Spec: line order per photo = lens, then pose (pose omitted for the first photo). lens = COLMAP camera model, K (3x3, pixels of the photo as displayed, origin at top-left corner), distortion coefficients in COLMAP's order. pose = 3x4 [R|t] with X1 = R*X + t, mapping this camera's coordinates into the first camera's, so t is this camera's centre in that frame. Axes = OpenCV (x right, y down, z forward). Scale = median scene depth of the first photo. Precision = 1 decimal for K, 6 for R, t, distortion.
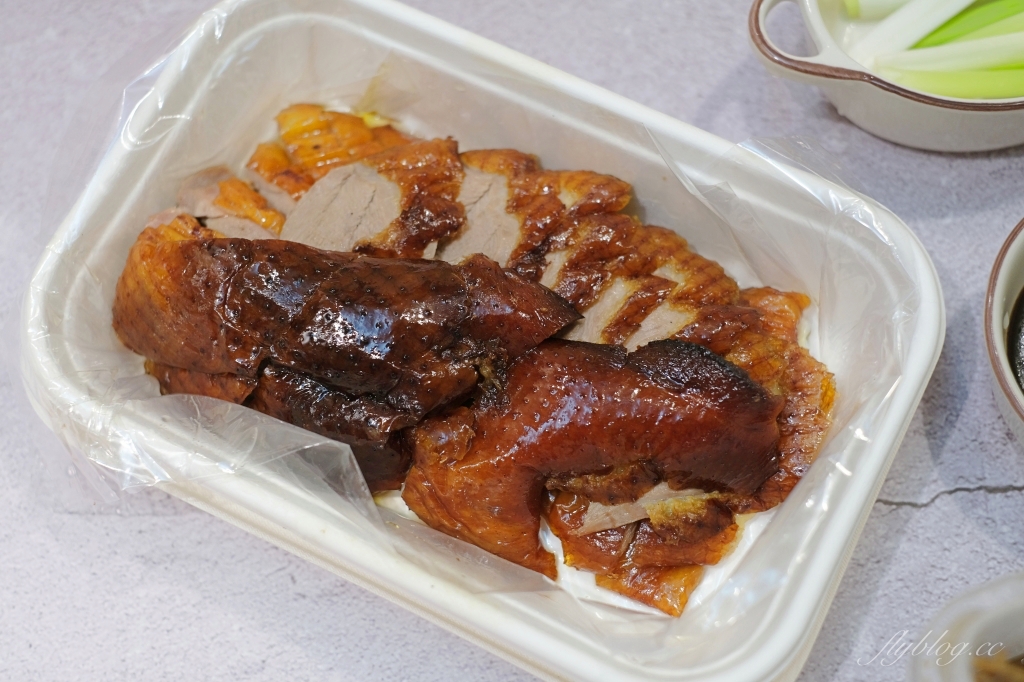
lens RADIAL K [[1572.0, 0, 512.0], [0, 1572.0, 341.0], [0, 0, 1]] dist [-0.121790, 0.025971]
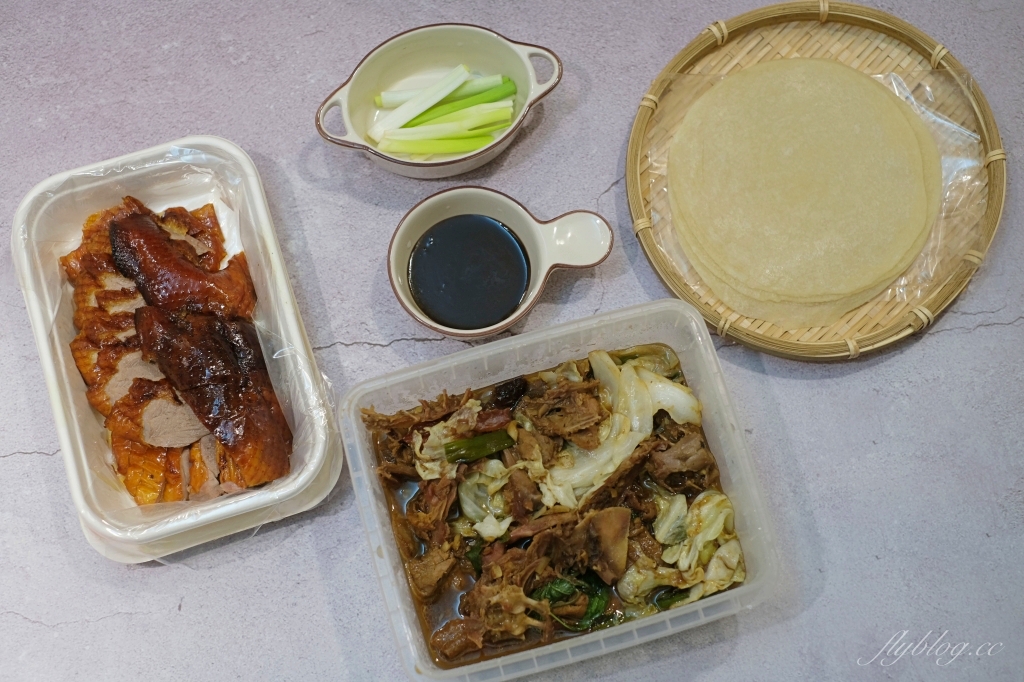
lens RADIAL K [[1572.0, 0, 512.0], [0, 1572.0, 341.0], [0, 0, 1]] dist [-0.121790, 0.025971]
pose [[0.995874, 0.036334, 0.083159, 0.253458], [-0.045572, 0.992659, 0.112034, -0.154691], [-0.078478, -0.115361, 0.990219, -1.187367]]
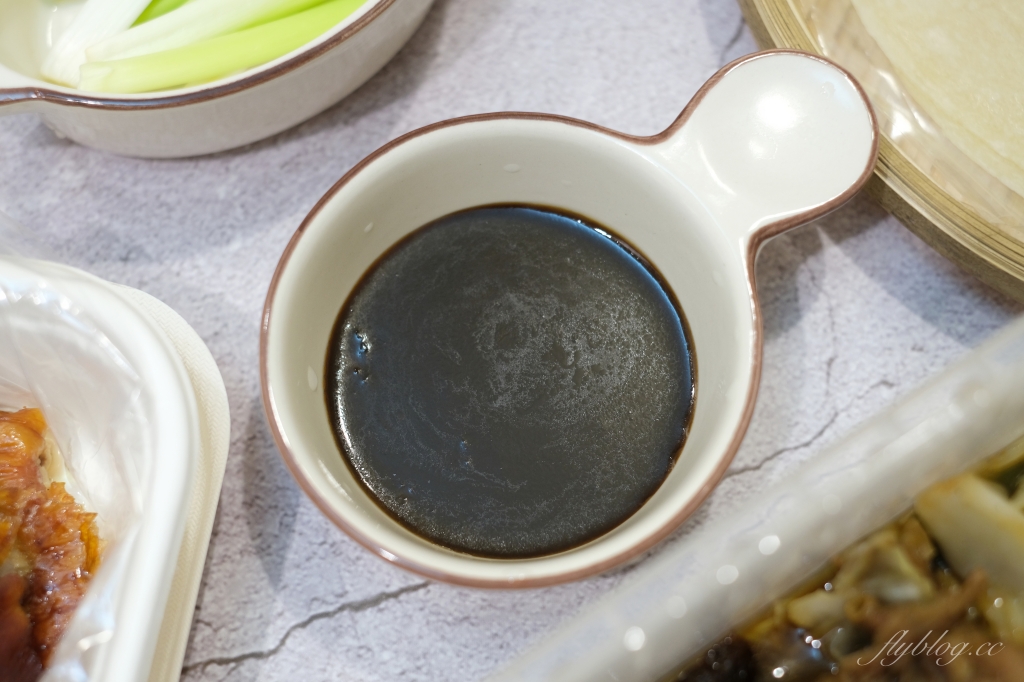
lens RADIAL K [[1572.0, 0, 512.0], [0, 1572.0, 341.0], [0, 0, 1]] dist [-0.121790, 0.025971]
pose [[0.951060, -0.255983, 0.173082, 0.278238], [0.247098, 0.966354, 0.071436, -0.057402], [-0.185545, -0.025172, 0.982313, 0.267950]]
